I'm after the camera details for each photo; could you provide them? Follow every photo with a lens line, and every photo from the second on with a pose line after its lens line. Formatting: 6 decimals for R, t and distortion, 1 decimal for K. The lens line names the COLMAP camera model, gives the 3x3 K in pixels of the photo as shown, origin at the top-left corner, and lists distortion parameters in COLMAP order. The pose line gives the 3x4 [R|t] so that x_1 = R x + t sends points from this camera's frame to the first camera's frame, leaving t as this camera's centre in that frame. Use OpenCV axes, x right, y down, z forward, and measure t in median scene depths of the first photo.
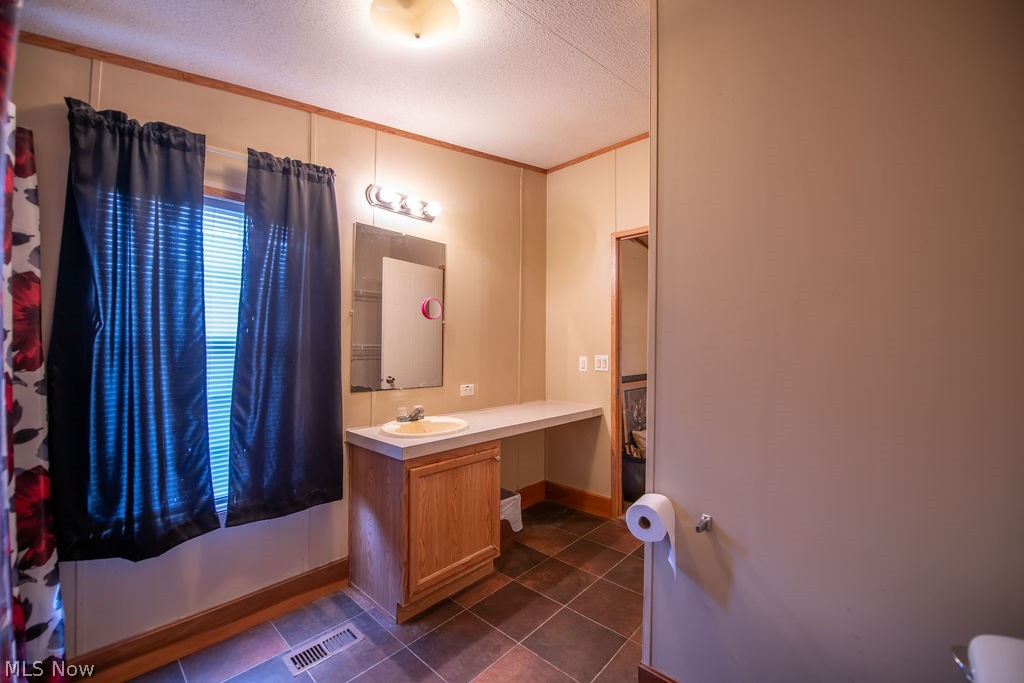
lens RADIAL K [[403.0, 0, 512.8], [0, 403.0, 342.5], [0, 0, 1]] dist [-0.020380, -0.001127]
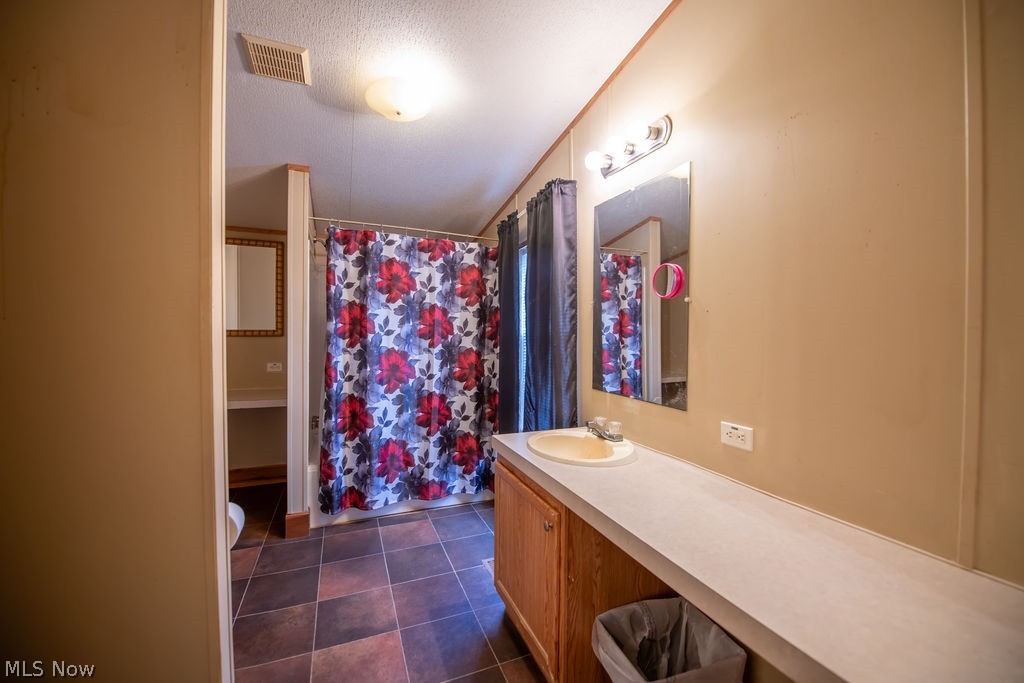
lens RADIAL K [[403.0, 0, 512.2], [0, 403.0, 336.8], [0, 0, 1]] dist [-0.020380, -0.001127]
pose [[-0.418280, 0.002120, -0.908316, 0.490921], [0.003037, 0.999995, 0.000936, 0.000900], [0.908313, -0.002367, -0.418284, 1.104332]]
